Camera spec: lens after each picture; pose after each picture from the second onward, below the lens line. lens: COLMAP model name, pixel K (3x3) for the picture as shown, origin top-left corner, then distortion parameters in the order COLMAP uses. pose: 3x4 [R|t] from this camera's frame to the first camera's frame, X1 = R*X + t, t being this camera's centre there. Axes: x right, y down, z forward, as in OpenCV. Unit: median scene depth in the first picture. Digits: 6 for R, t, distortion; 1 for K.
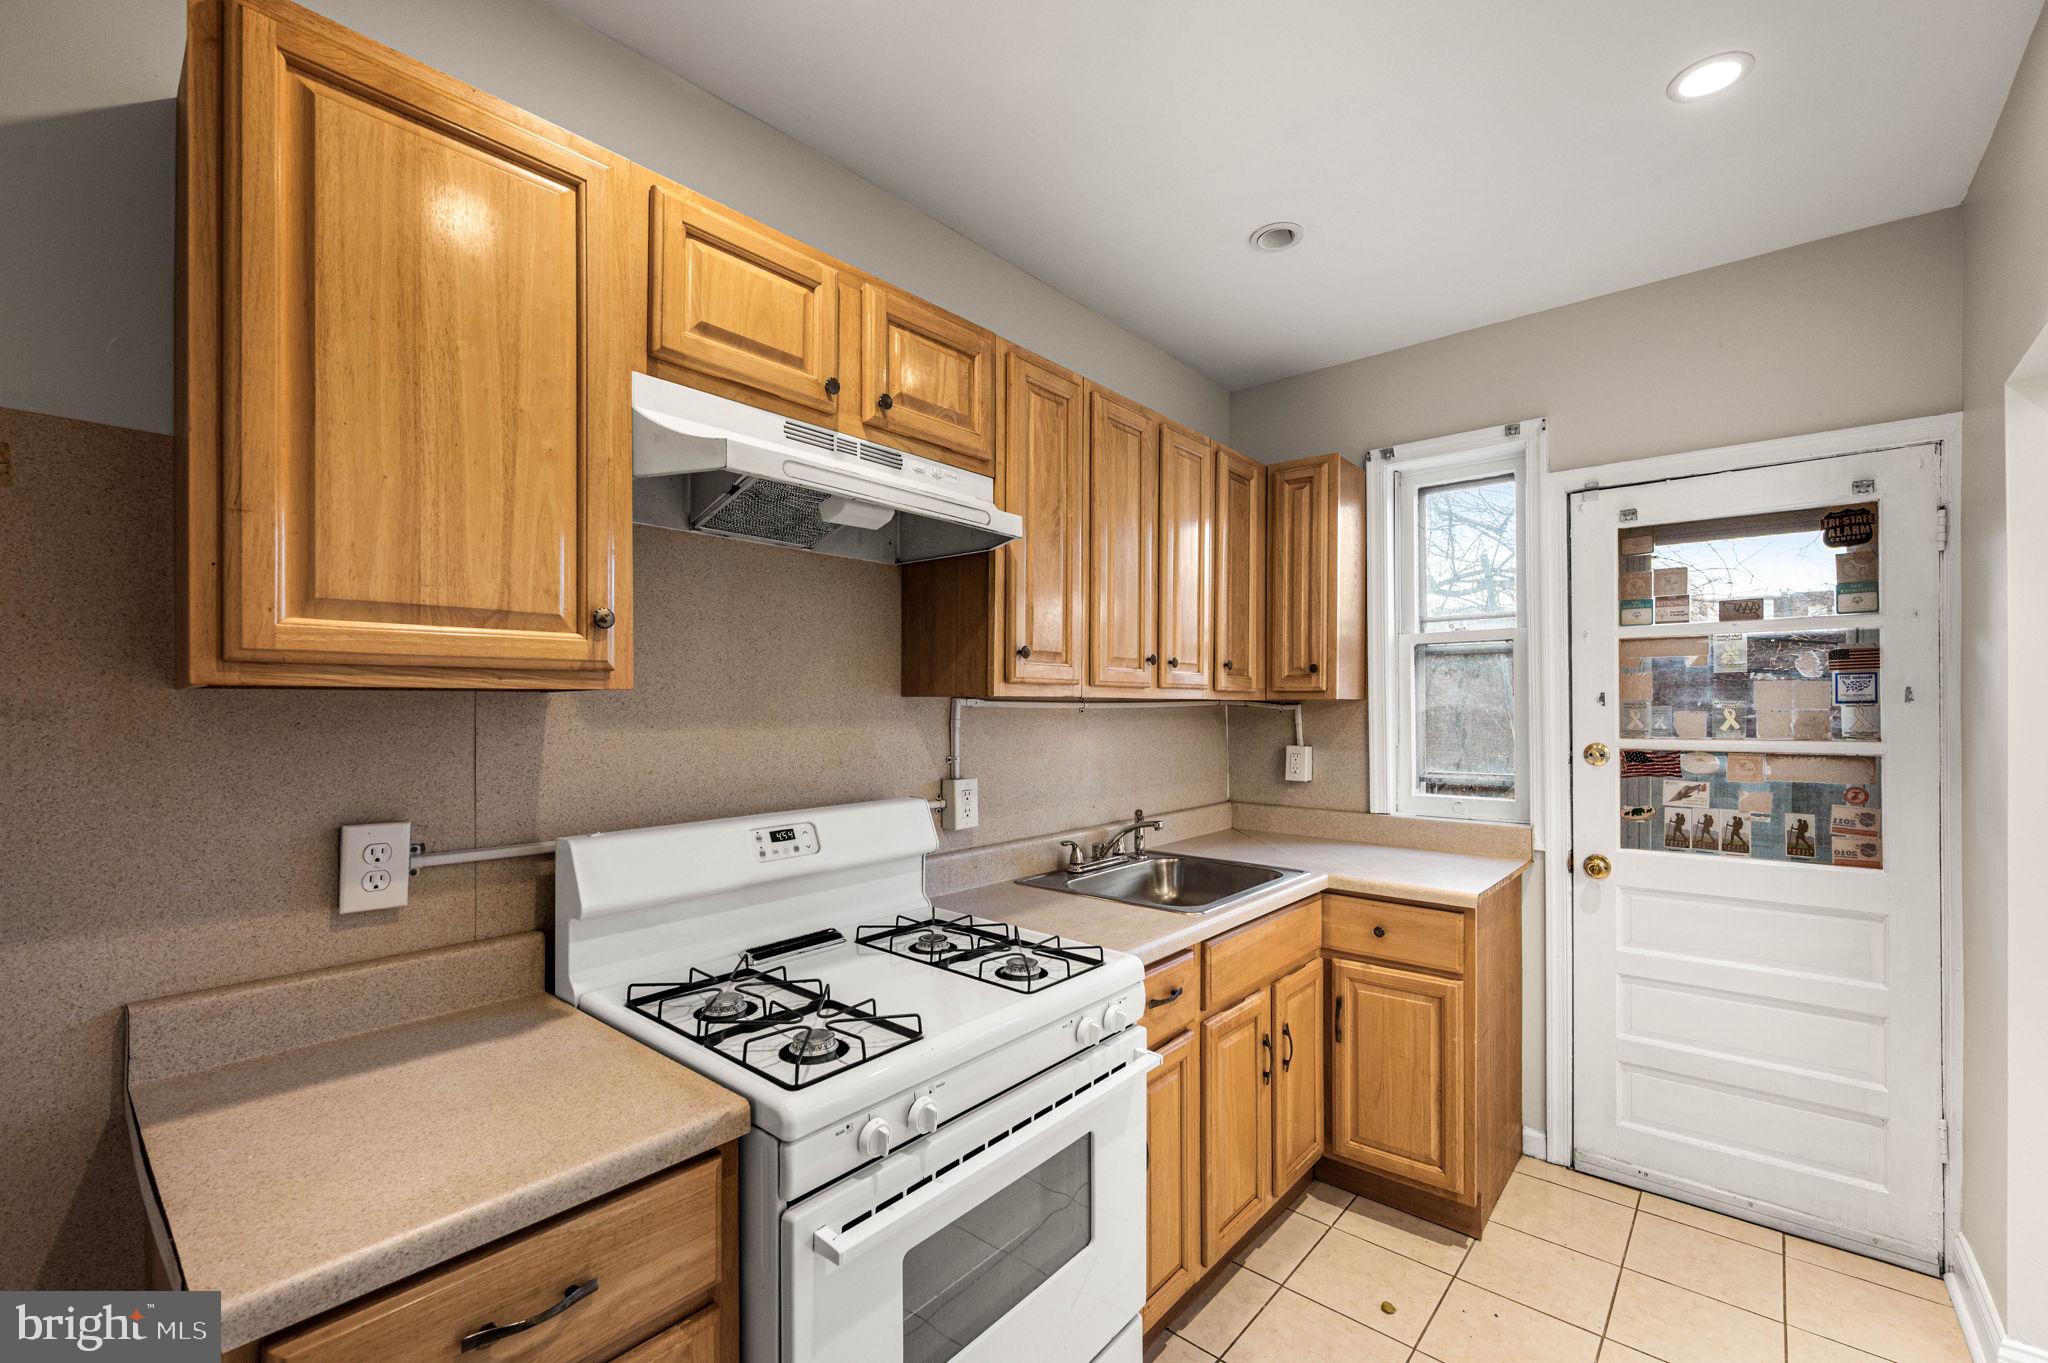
lens RADIAL K [[863.6, 0, 1068.6], [0, 863.6, 704.6], [0, 0, 1]] dist [-0.001717, -0.000255]
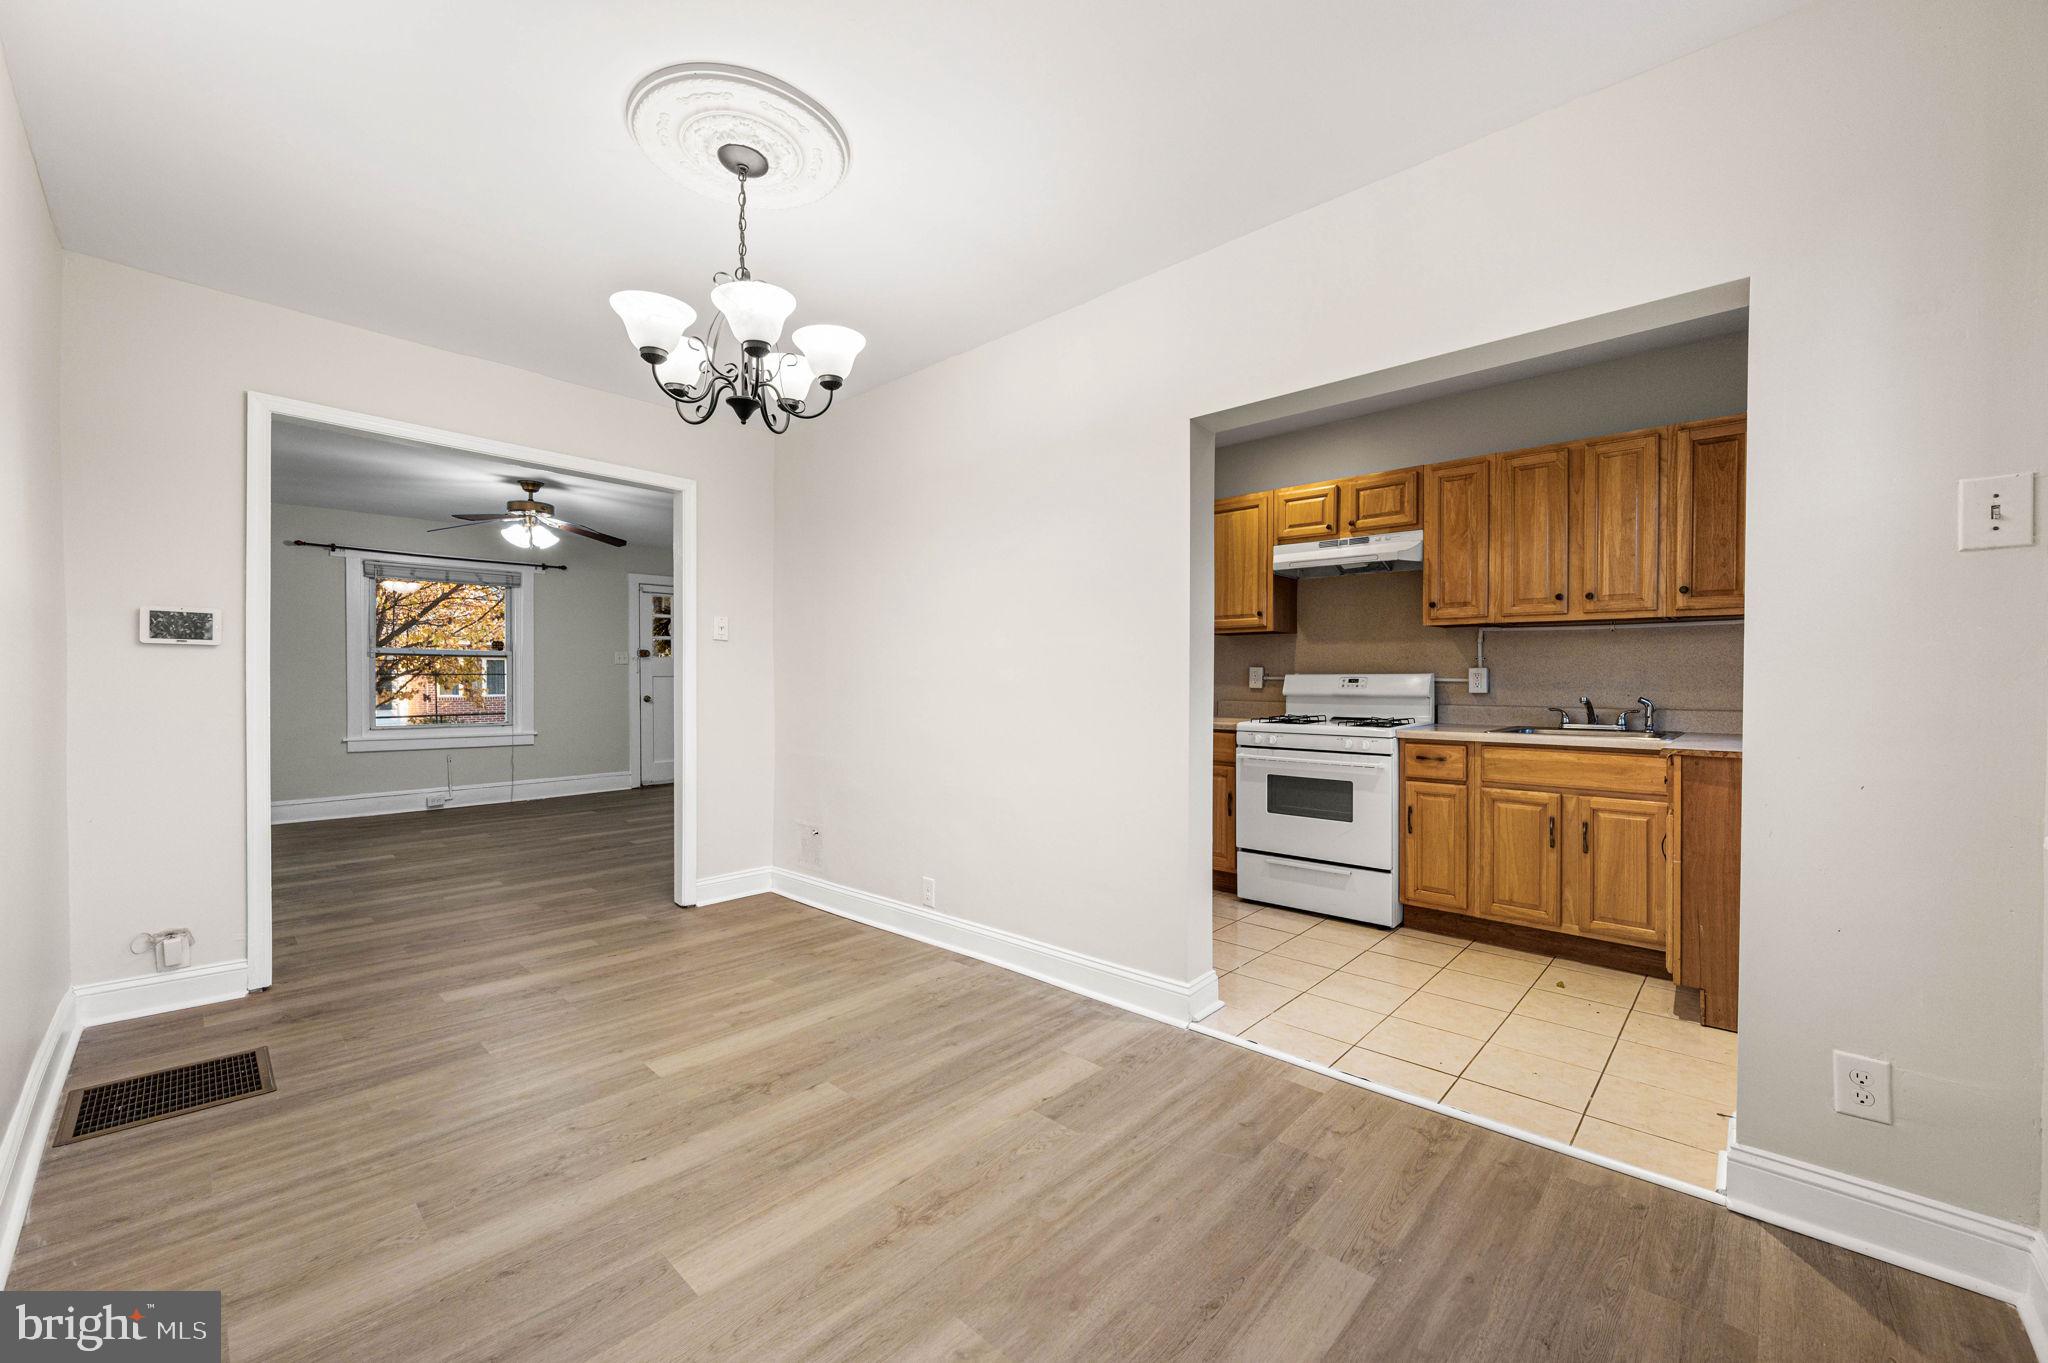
lens RADIAL K [[832.0, 0, 1020.6], [0, 832.0, 686.9], [0, 0, 1]] dist [-0.001383, -0.000209]
pose [[-0.059333, 0.011229, -0.998175, 2.392384], [0.000485, 0.999937, 0.011219, 0.139717], [0.998238, 0.000181, -0.059335, 0.085593]]
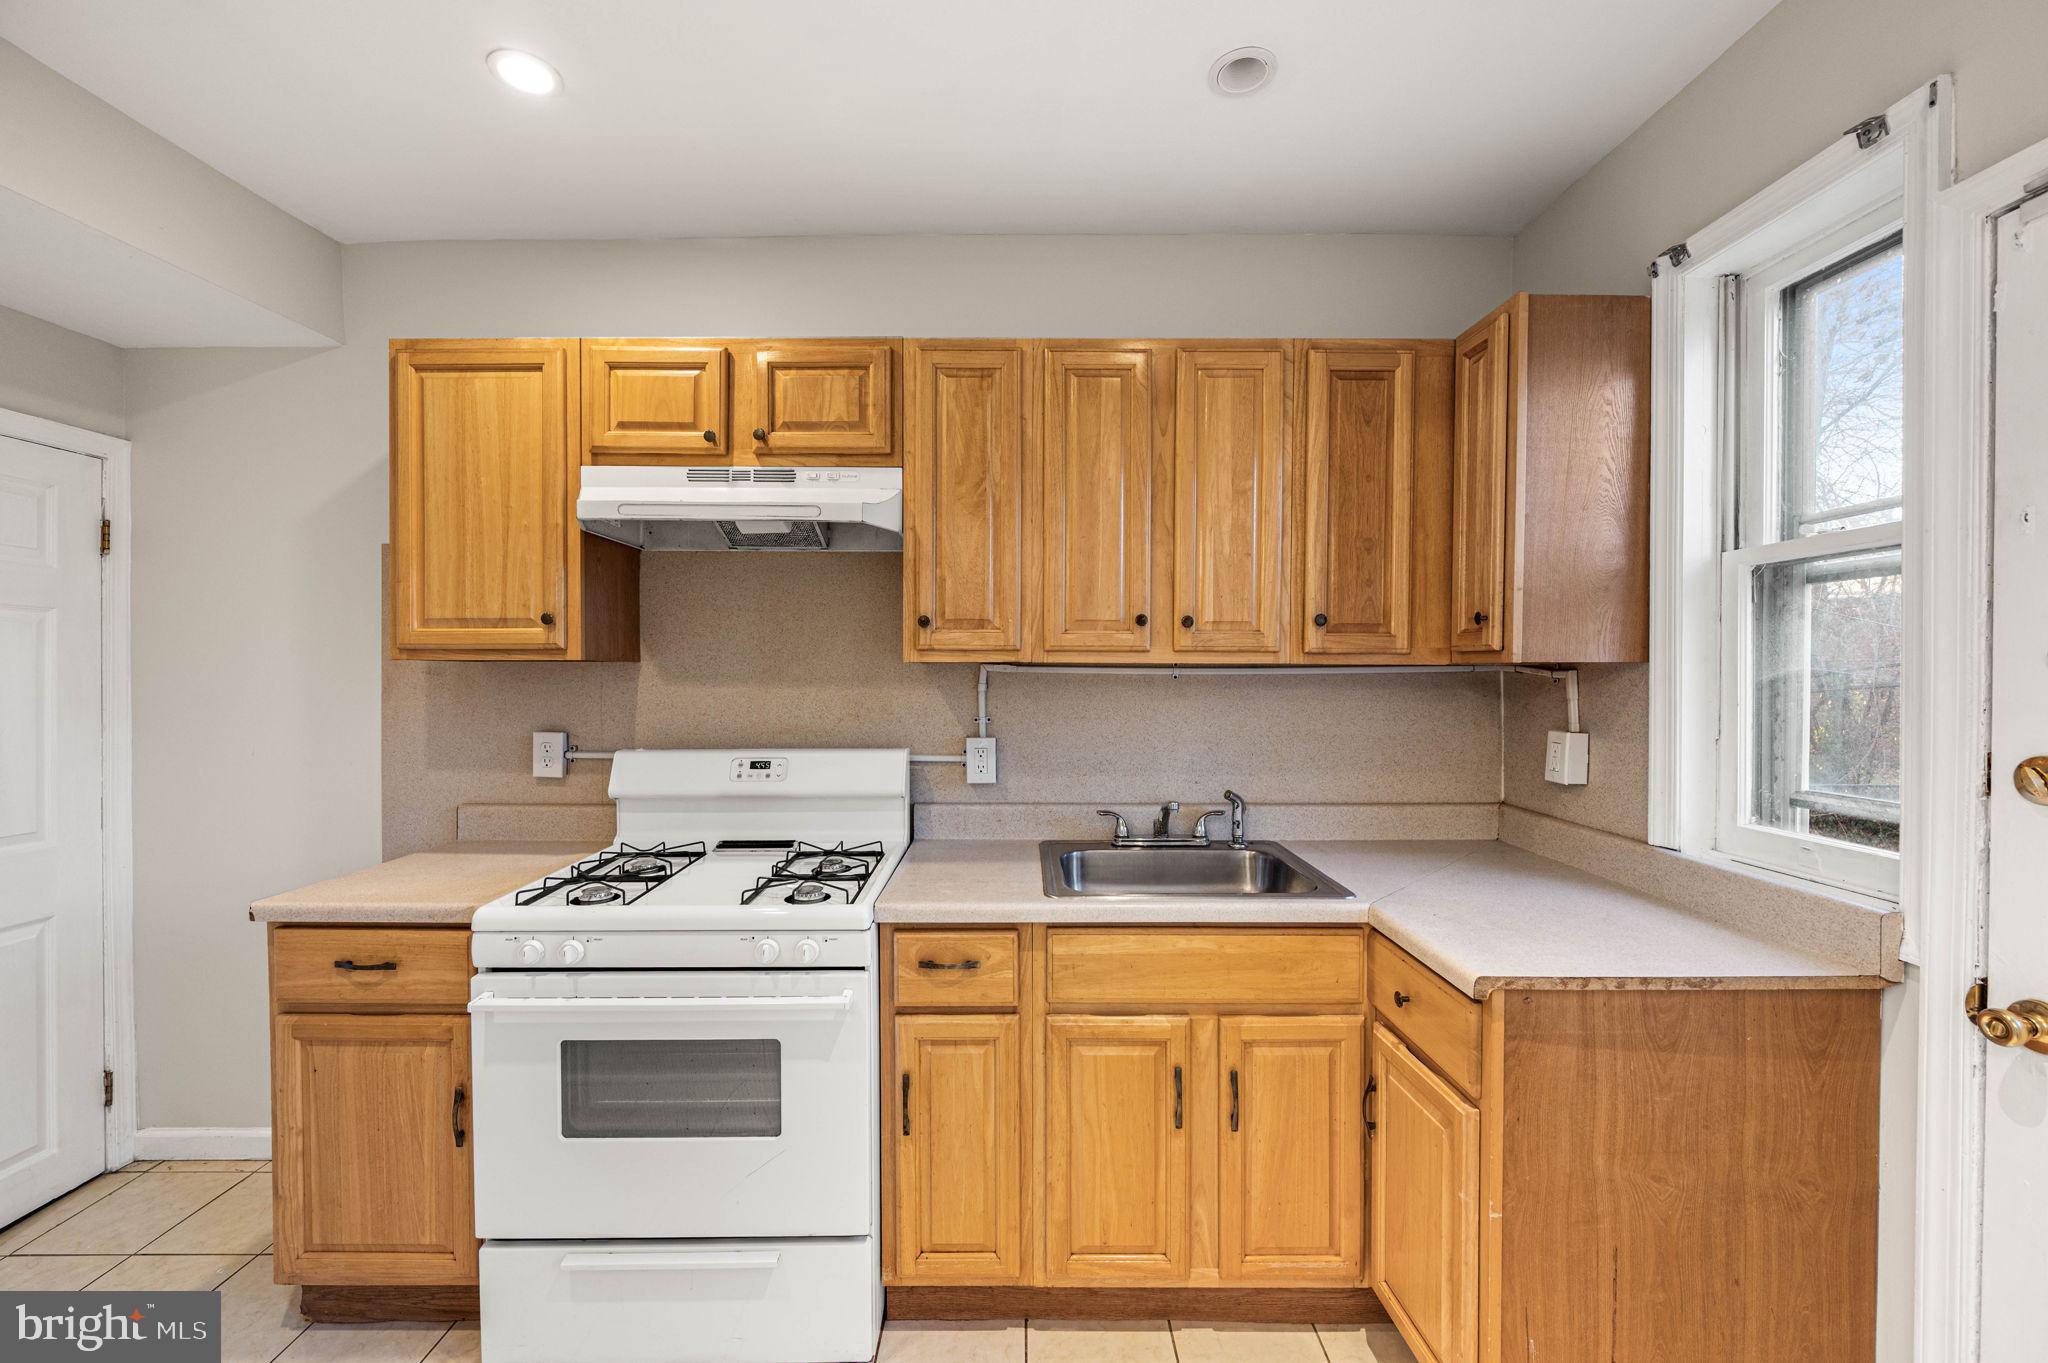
lens RADIAL K [[832.0, 0, 1020.6], [0, 832.0, 686.9], [0, 0, 1]] dist [-0.001383, -0.000209]
pose [[0.632233, 0.016056, -0.774612, 0.942003], [-0.001405, 0.999807, 0.019577, 0.001081], [0.774777, -0.011289, 0.632133, 0.482745]]
